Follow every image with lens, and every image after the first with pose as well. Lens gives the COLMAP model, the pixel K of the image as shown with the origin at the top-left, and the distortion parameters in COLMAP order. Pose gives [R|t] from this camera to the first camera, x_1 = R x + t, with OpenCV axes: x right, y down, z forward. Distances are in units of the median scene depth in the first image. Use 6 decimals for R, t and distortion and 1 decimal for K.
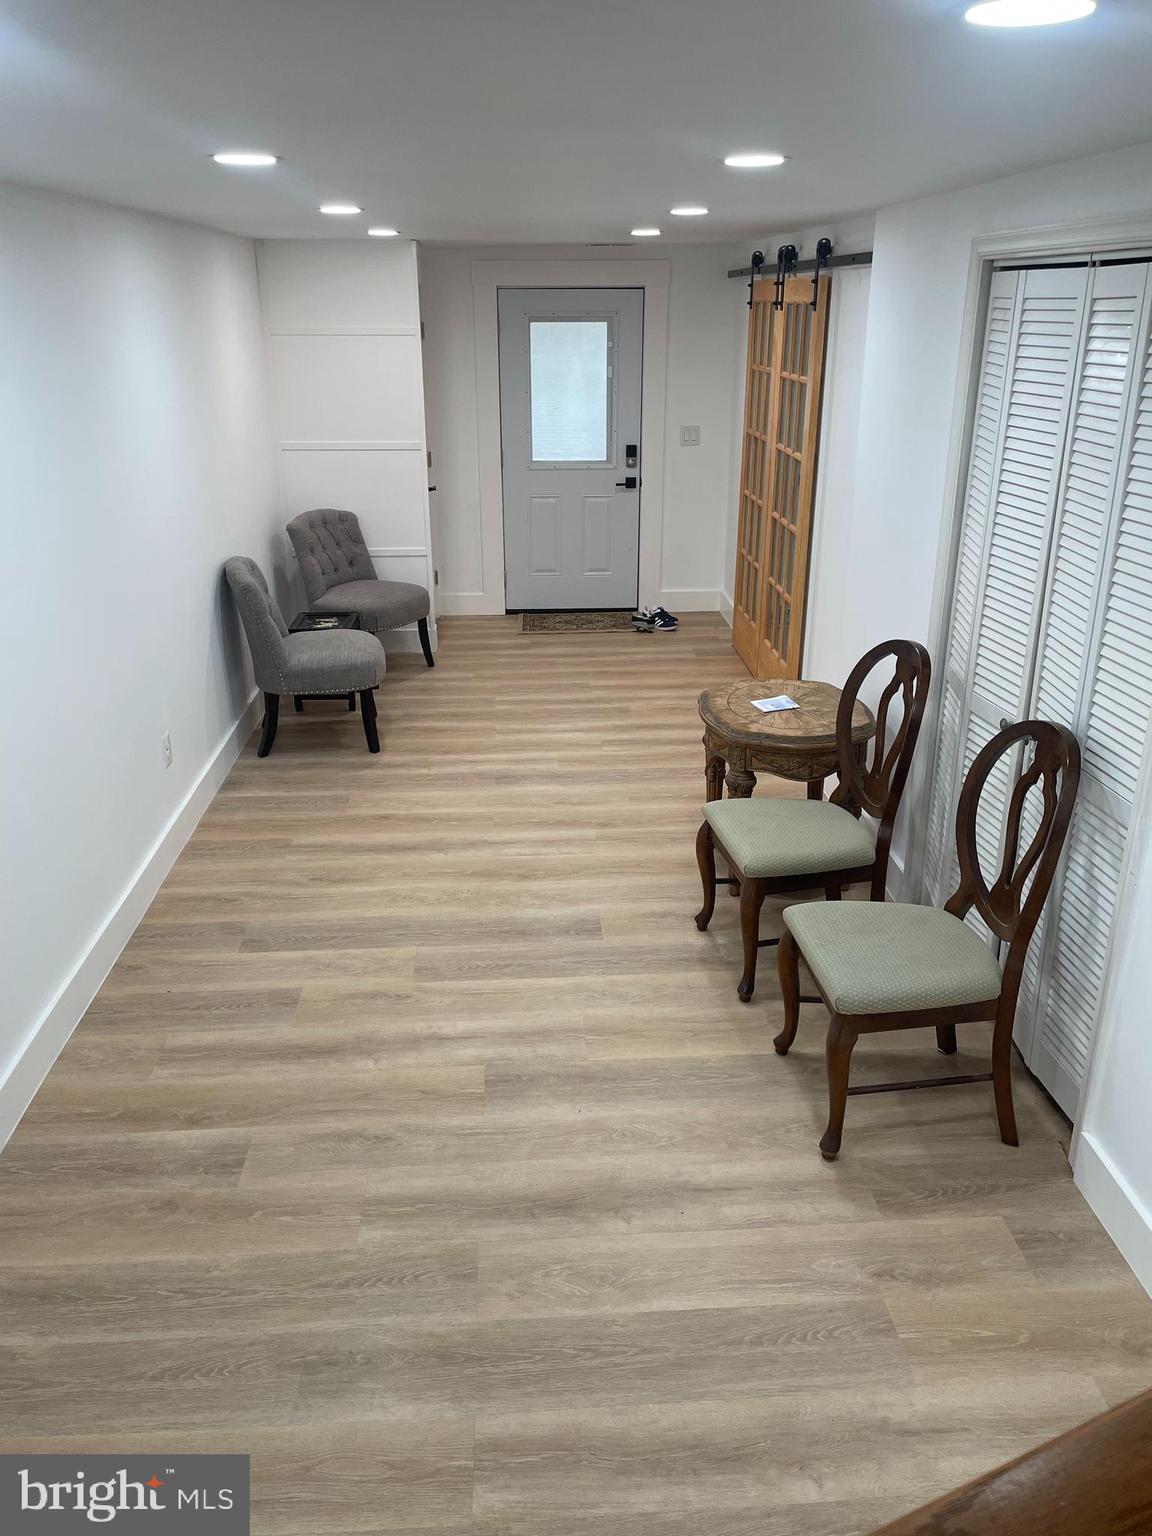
lens RADIAL K [[1152.5, 0, 579.1], [0, 1152.5, 763.7], [0, 0, 1]] dist [0.076561, -0.095145]
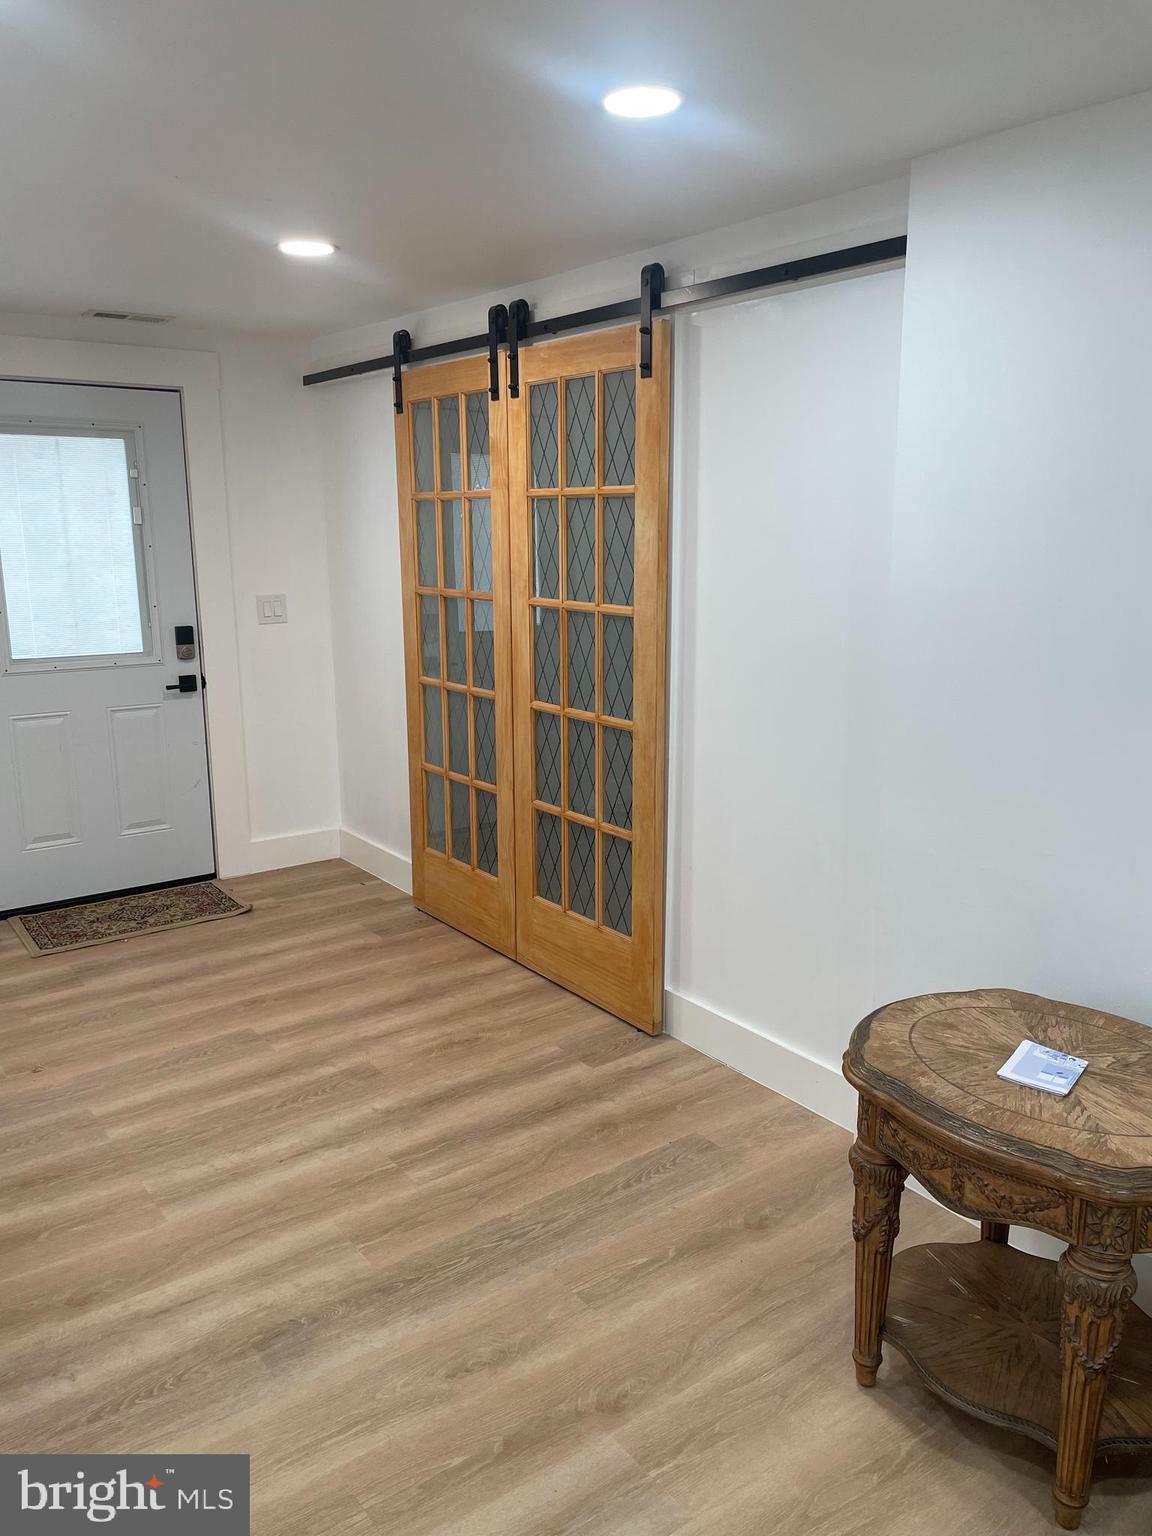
lens RADIAL K [[1150.3, 0, 580.0], [0, 1150.3, 761.2], [0, 0, 1]] dist [0.143567, -0.209446]
pose [[0.835748, -0.110380, 0.537904, -0.193203], [0.201946, 0.972721, -0.114160, -0.130843], [-0.510630, 0.204037, 0.835240, 0.562910]]
